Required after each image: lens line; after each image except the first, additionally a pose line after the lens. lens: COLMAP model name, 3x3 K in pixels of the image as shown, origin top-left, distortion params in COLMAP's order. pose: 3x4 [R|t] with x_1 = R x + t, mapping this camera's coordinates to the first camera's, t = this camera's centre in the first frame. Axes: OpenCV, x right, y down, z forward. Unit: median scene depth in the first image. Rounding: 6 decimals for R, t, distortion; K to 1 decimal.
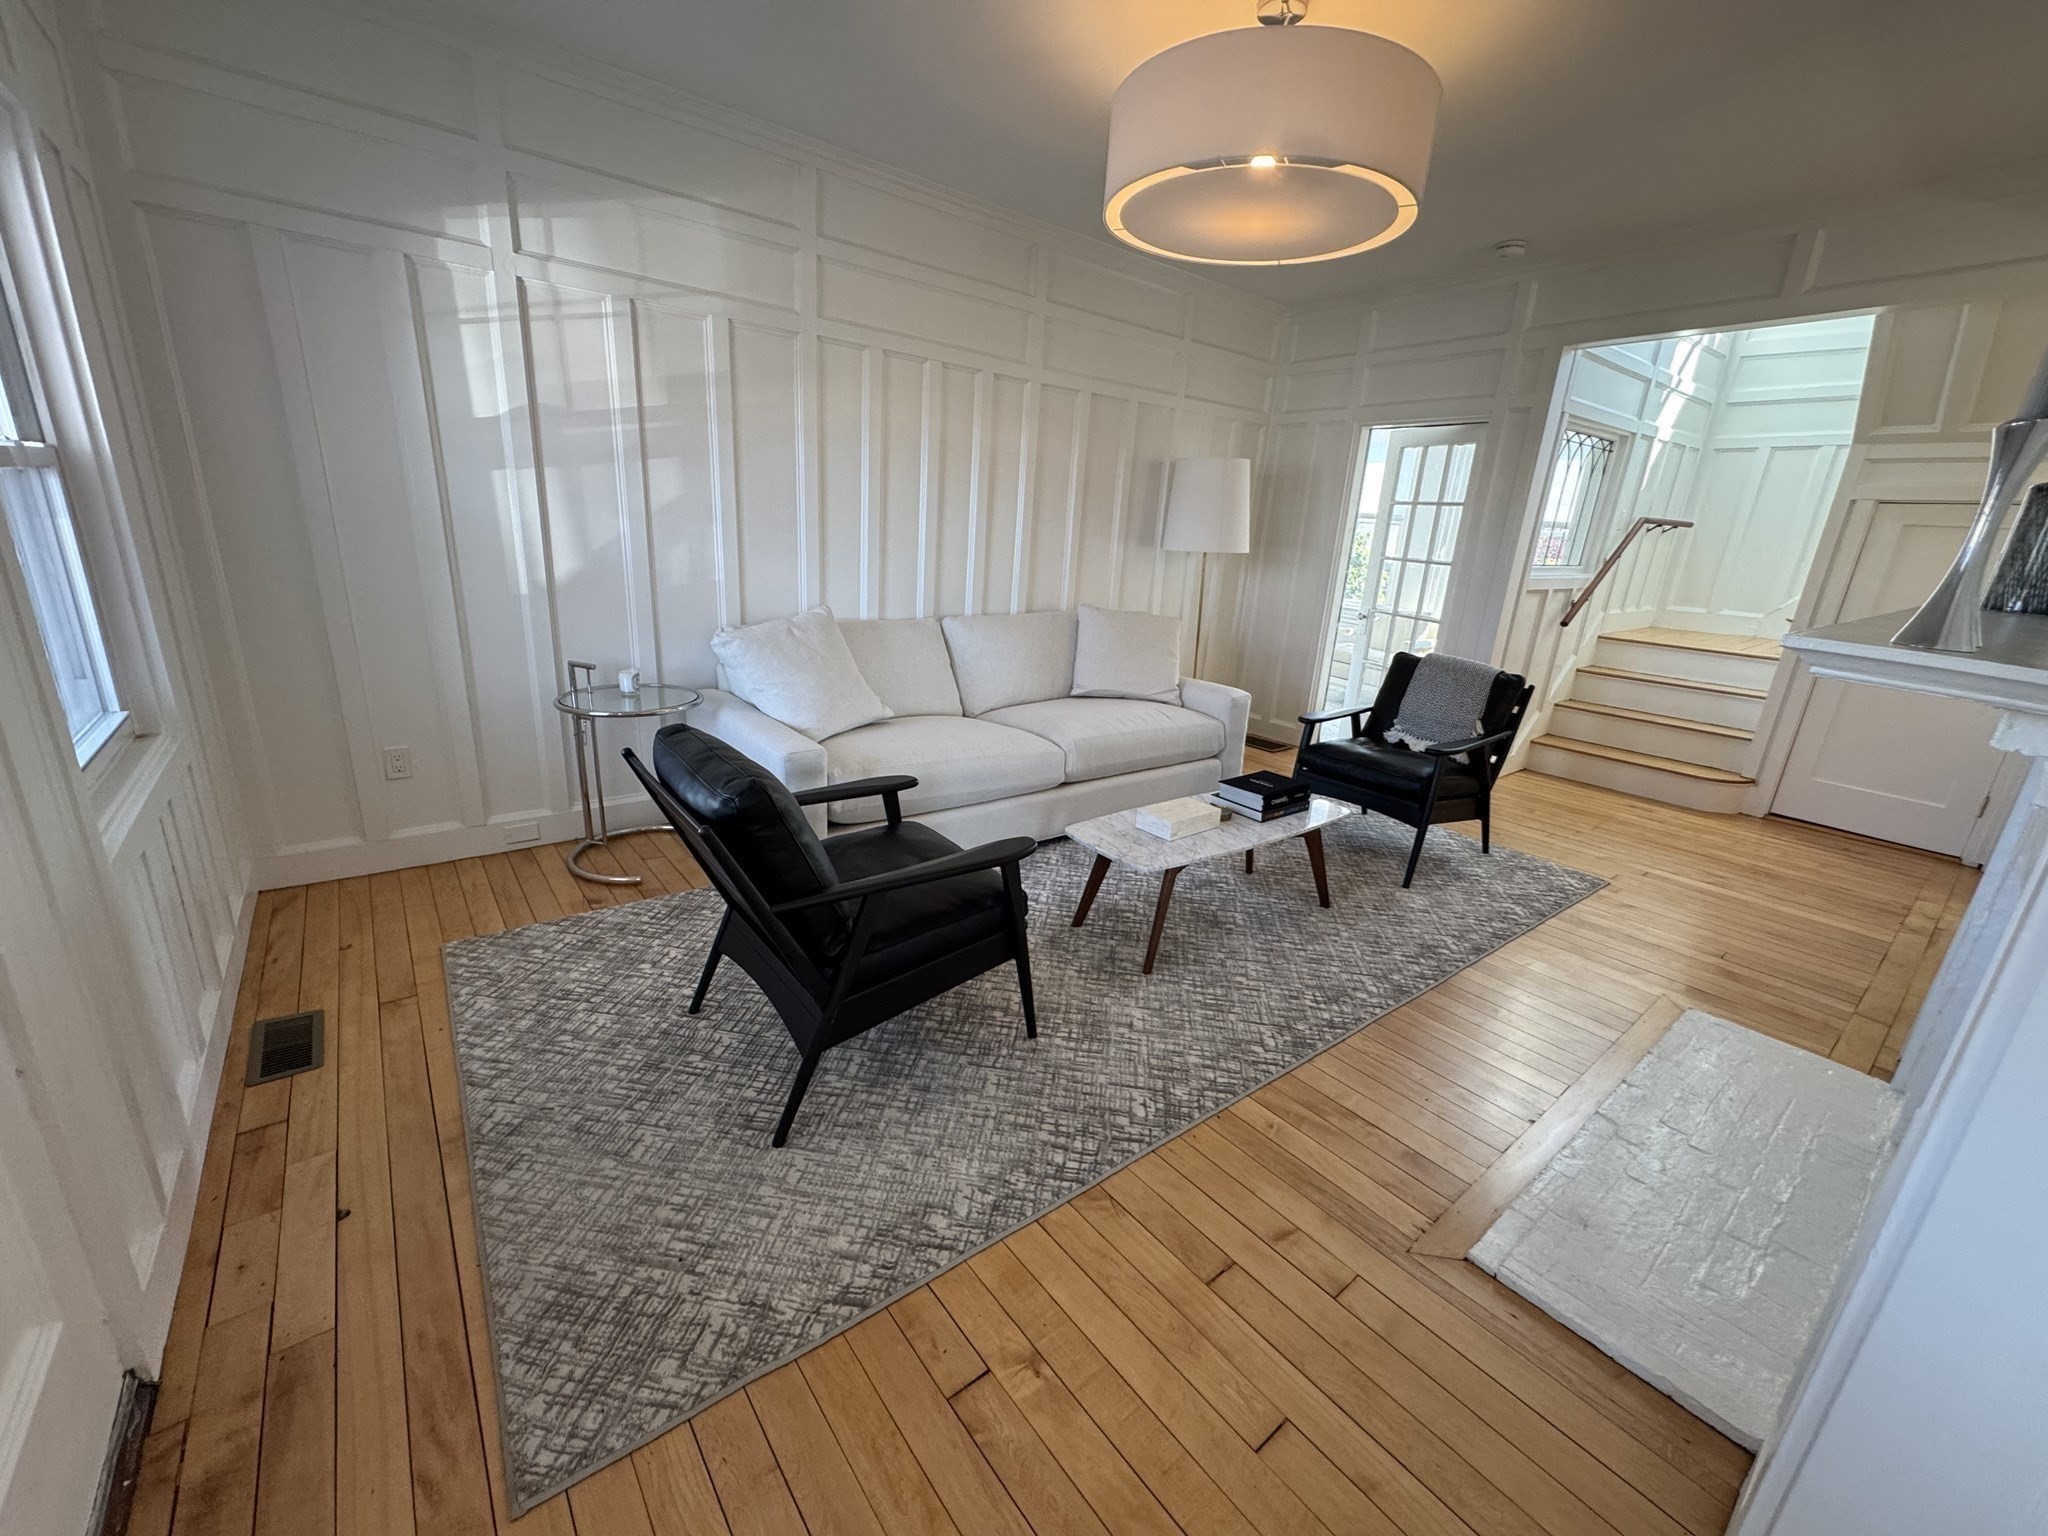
lens RADIAL K [[823.7, 0, 1023.4], [0, 823.7, 766.9], [0, 0, 1]] dist [0.002839, -0.000409]
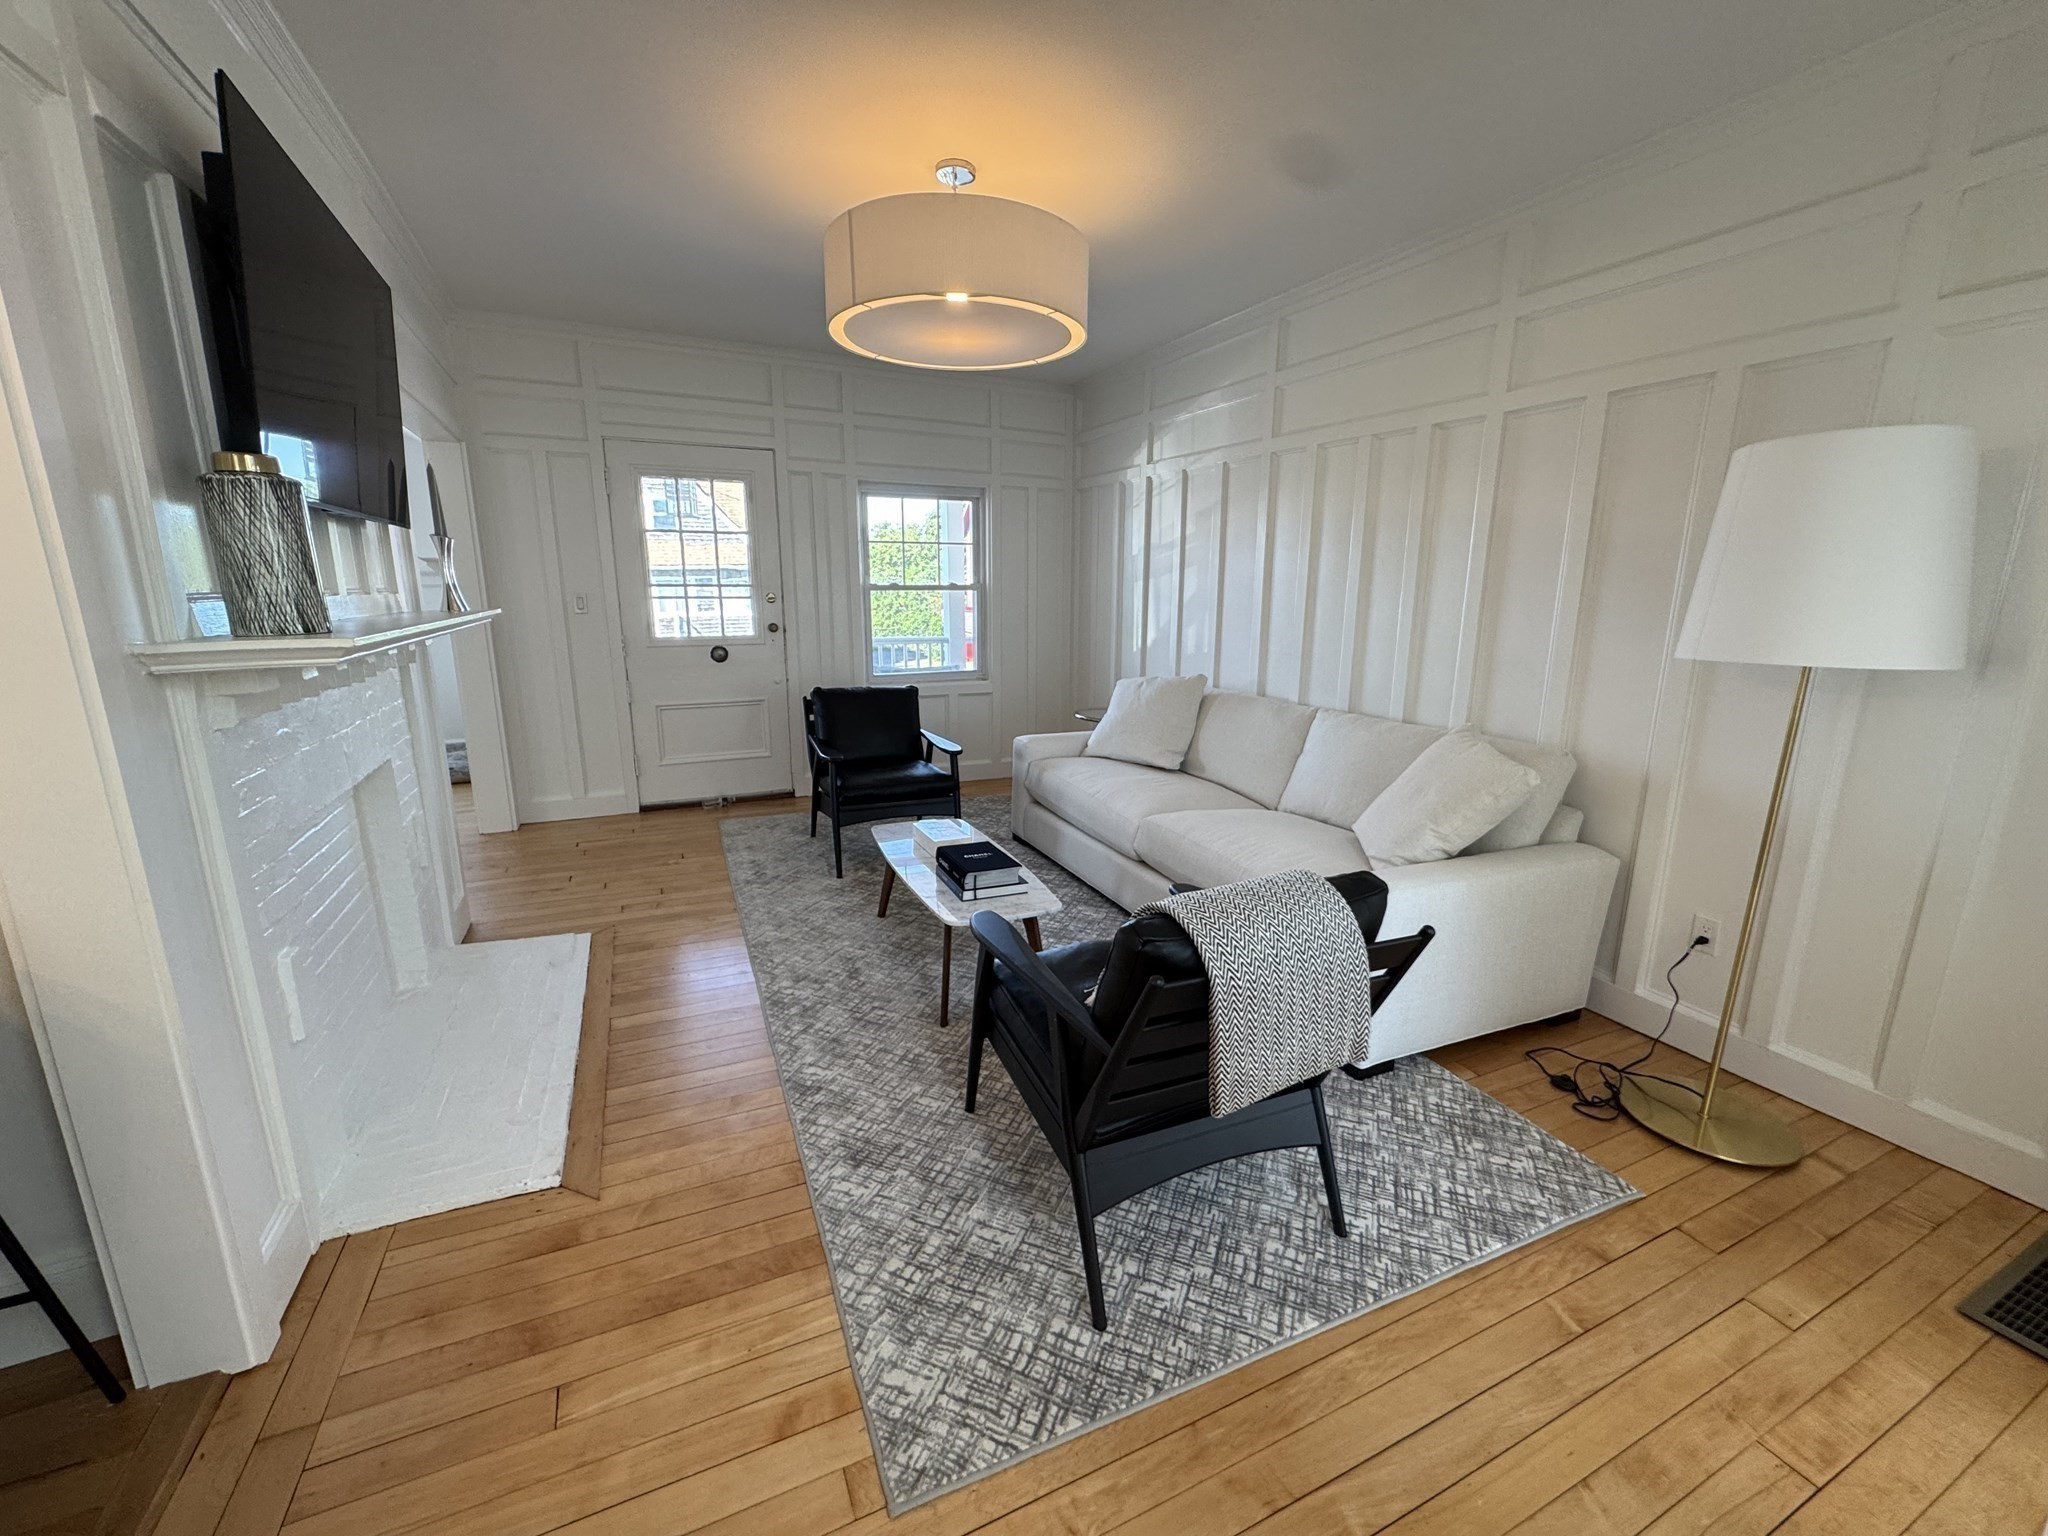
lens RADIAL K [[823.7, 0, 1029.7], [0, 823.7, 767.8], [0, 0, 1]] dist [0.002839, -0.000409]
pose [[-0.235587, 0.153477, -0.959658, 1.130965], [-0.305856, 0.925567, 0.223110, -0.293090], [0.922470, 0.346079, -0.171110, 1.150679]]
